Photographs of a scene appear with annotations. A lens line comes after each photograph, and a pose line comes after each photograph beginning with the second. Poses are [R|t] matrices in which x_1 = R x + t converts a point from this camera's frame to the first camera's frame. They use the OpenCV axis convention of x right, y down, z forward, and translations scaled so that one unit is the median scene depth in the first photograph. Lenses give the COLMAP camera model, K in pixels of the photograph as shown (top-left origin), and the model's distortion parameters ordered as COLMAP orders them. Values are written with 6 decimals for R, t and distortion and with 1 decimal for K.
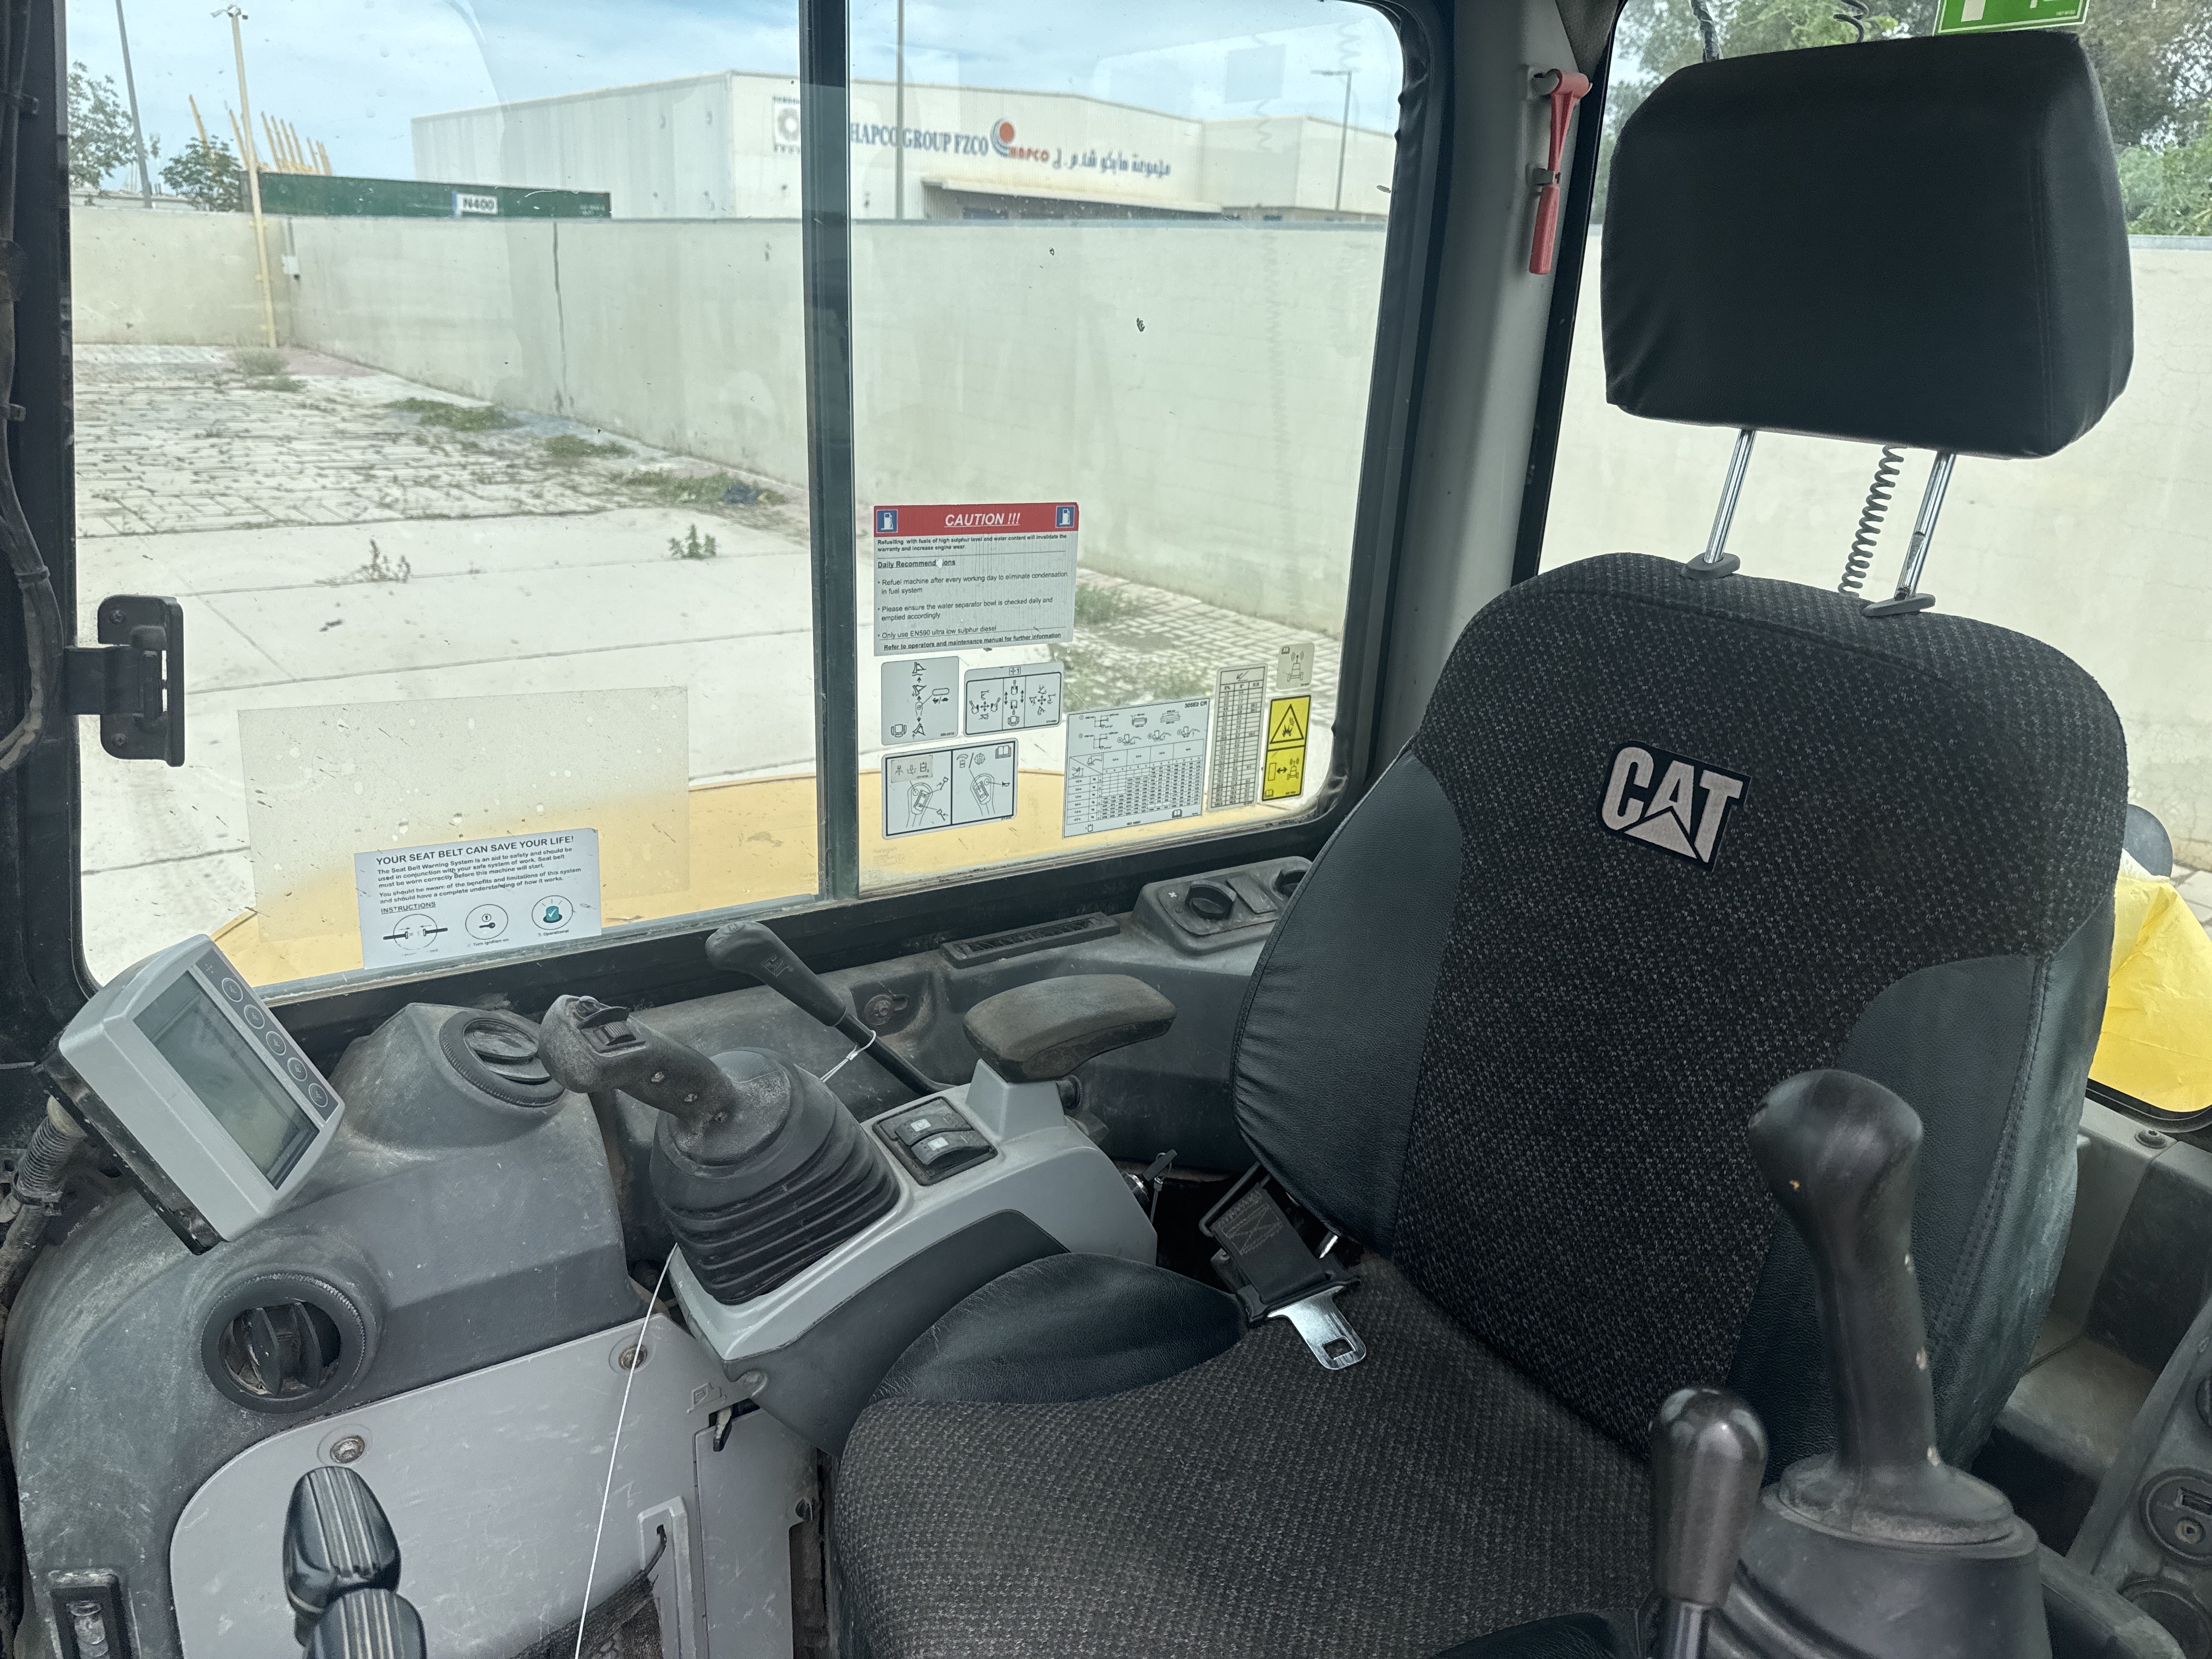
lens RADIAL K [[1562.9, 0, 1103.7], [0, 1562.9, 853.6], [0, 0, 1]] dist [0.013585, -0.034265]
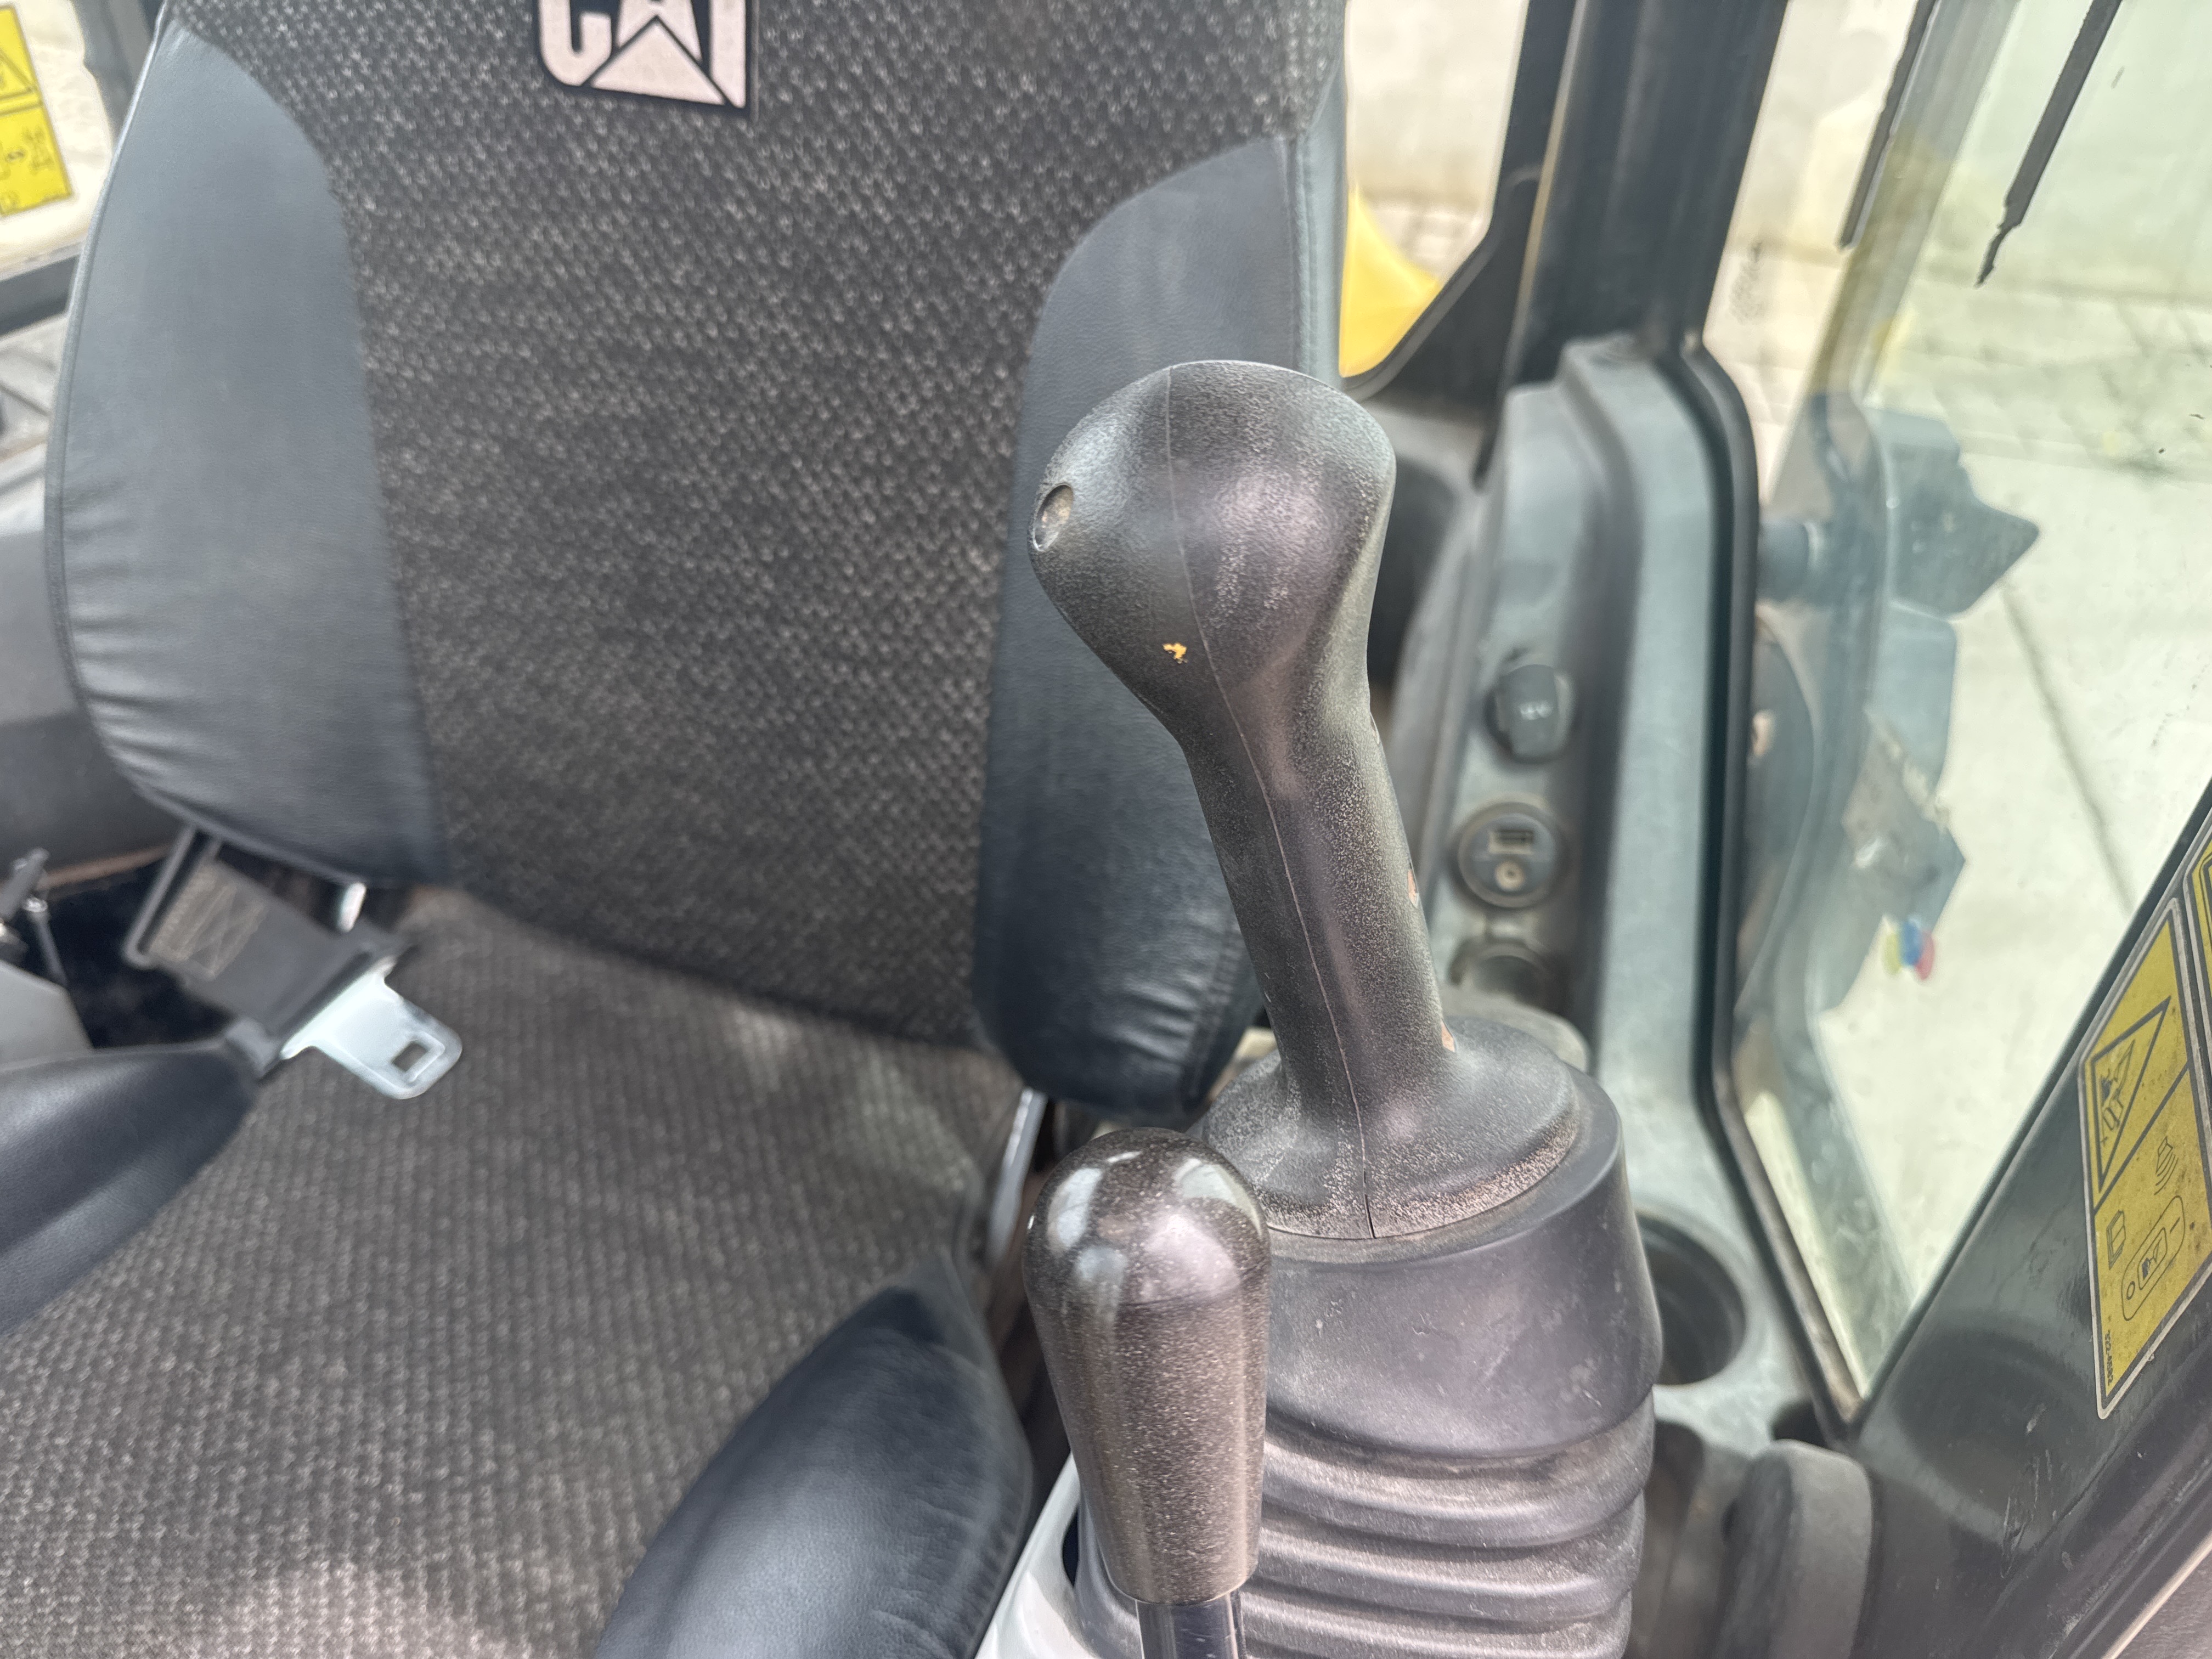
lens RADIAL K [[1562.9, 0, 1095.9], [0, 1562.9, 834.5], [0, 0, 1]] dist [0.013585, -0.034265]
pose [[0.813762, -0.355726, 0.459619, 0.117997], [0.193930, 0.911684, 0.362249, 0.059399], [-0.547889, -0.205651, 0.810879, 0.364571]]
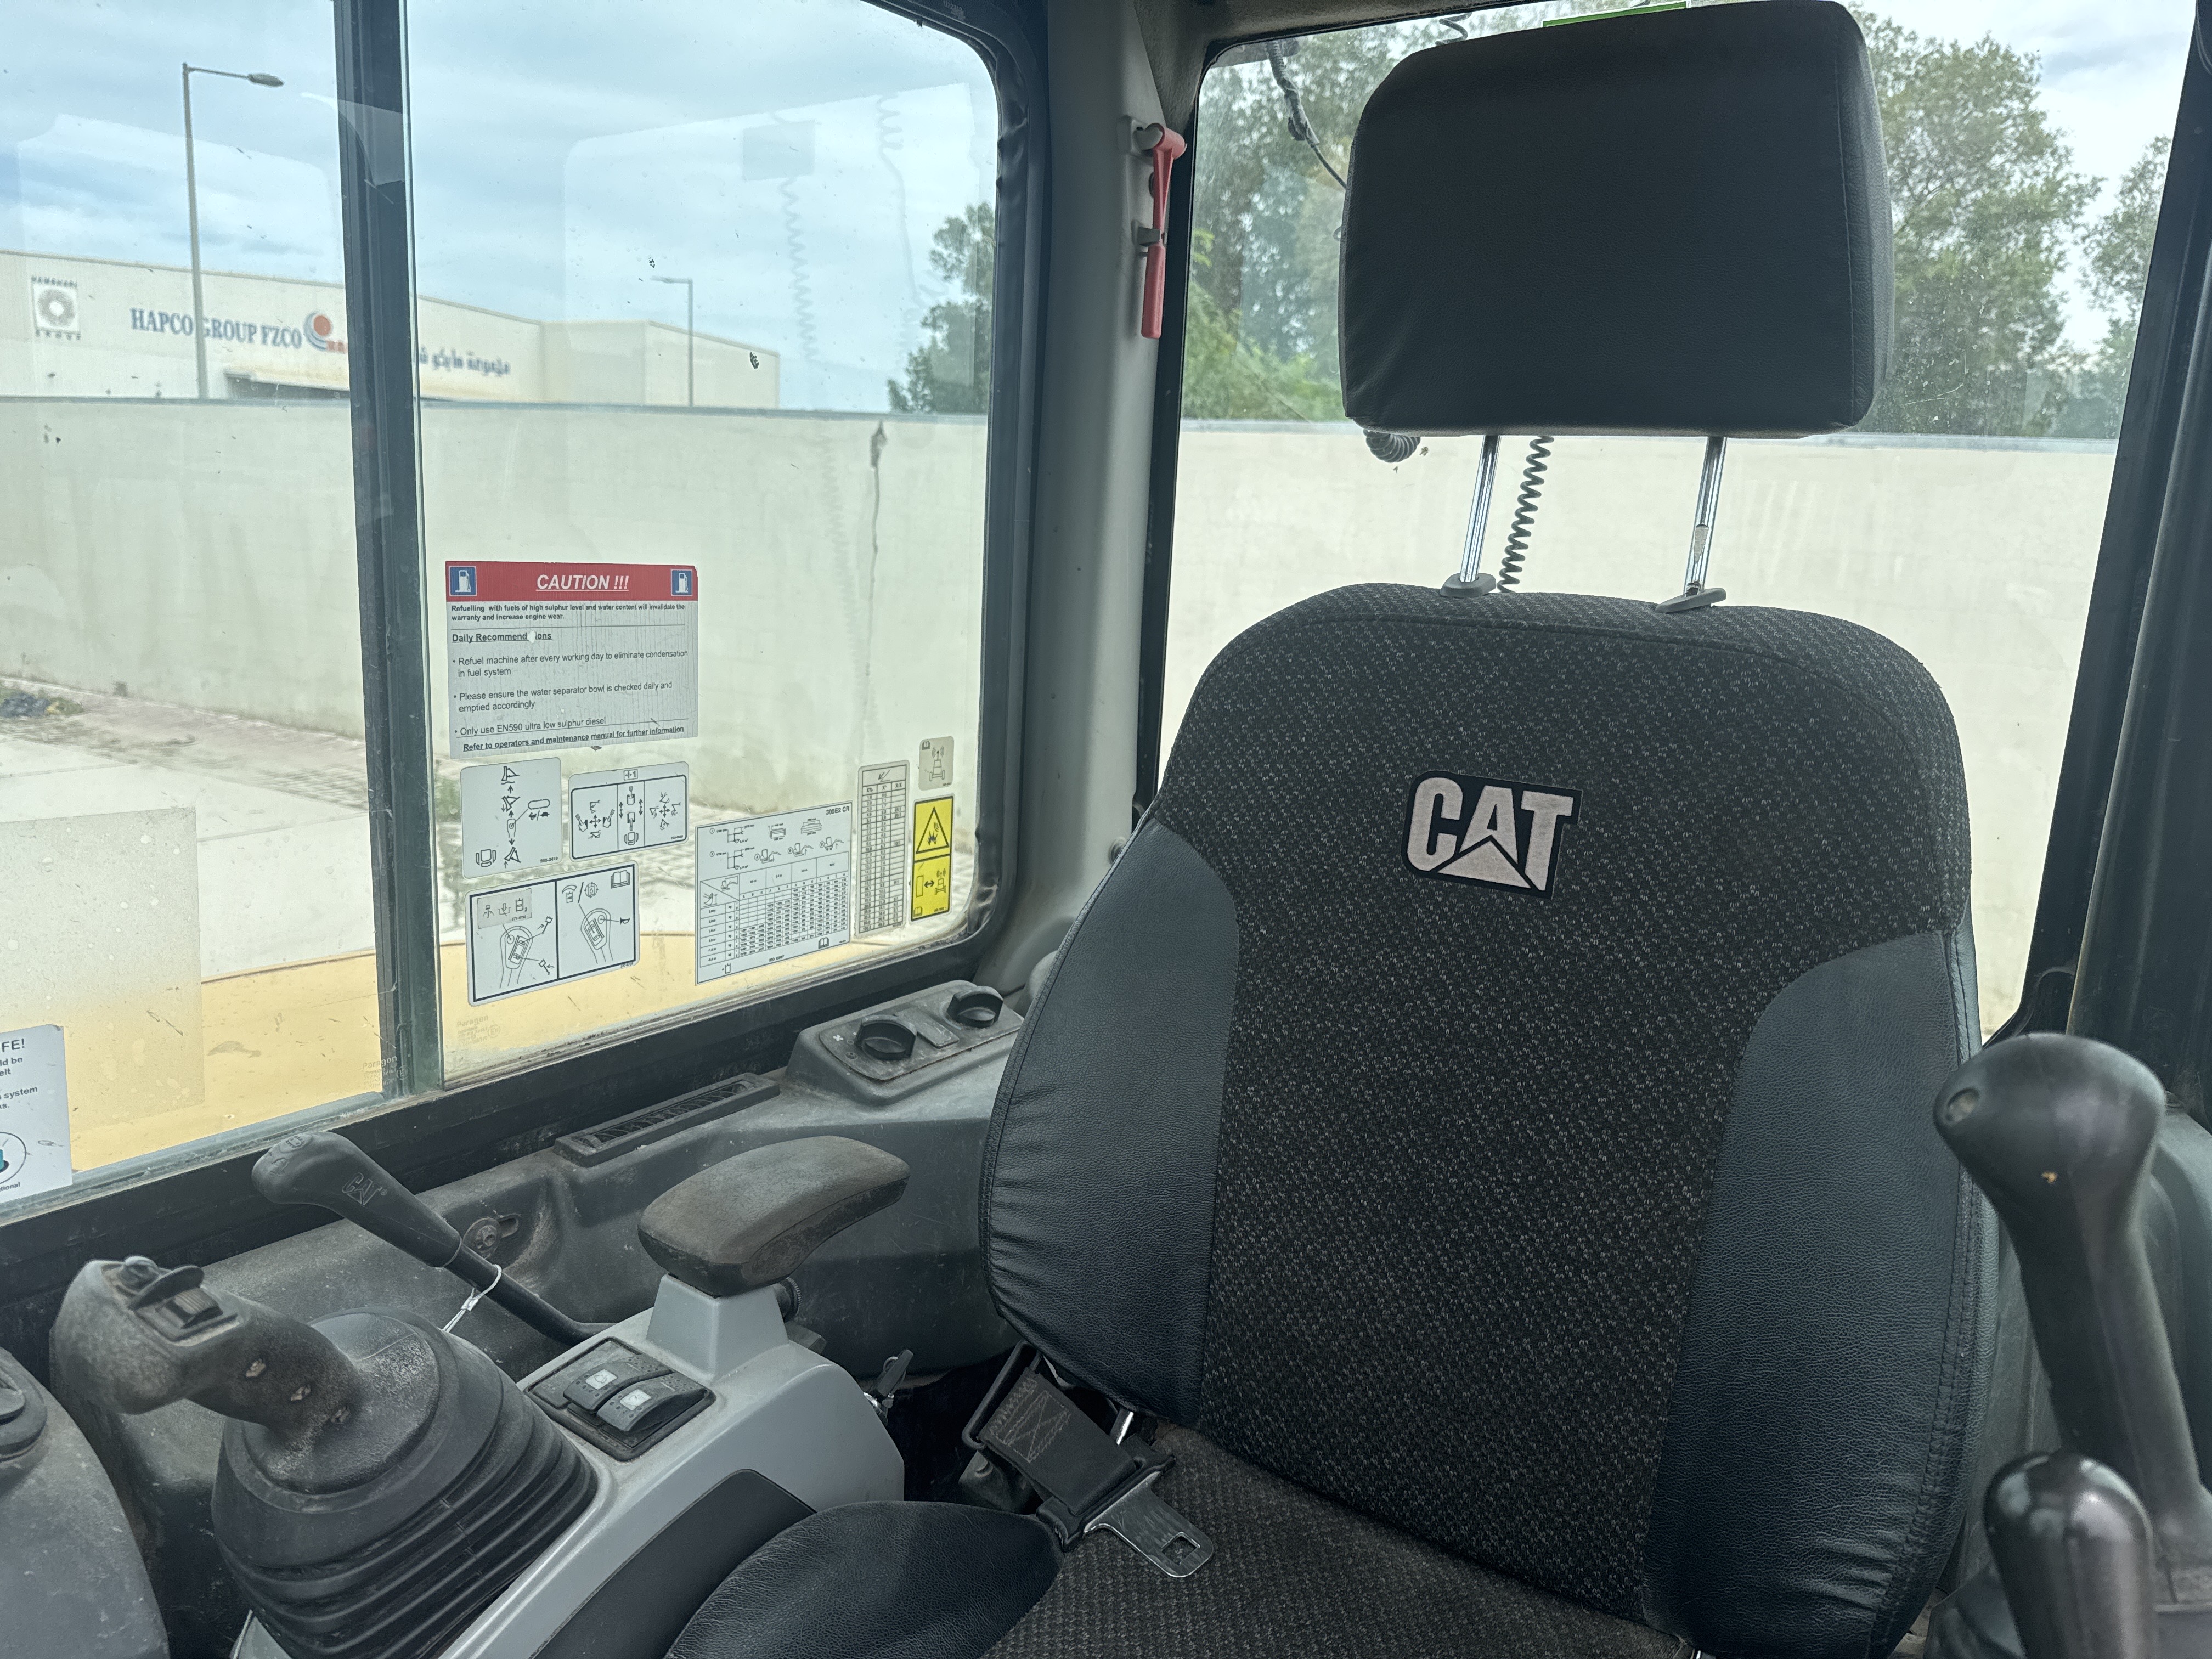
lens RADIAL K [[1562.9, 0, 1089.4], [0, 1562.9, 837.7], [0, 0, 1]] dist [0.013585, -0.034265]
pose [[0.926044, -0.078002, 0.369267, -0.170653], [0.124870, 0.986630, -0.104736, 0.033418], [-0.356160, 0.143101, 0.923402, 0.223857]]
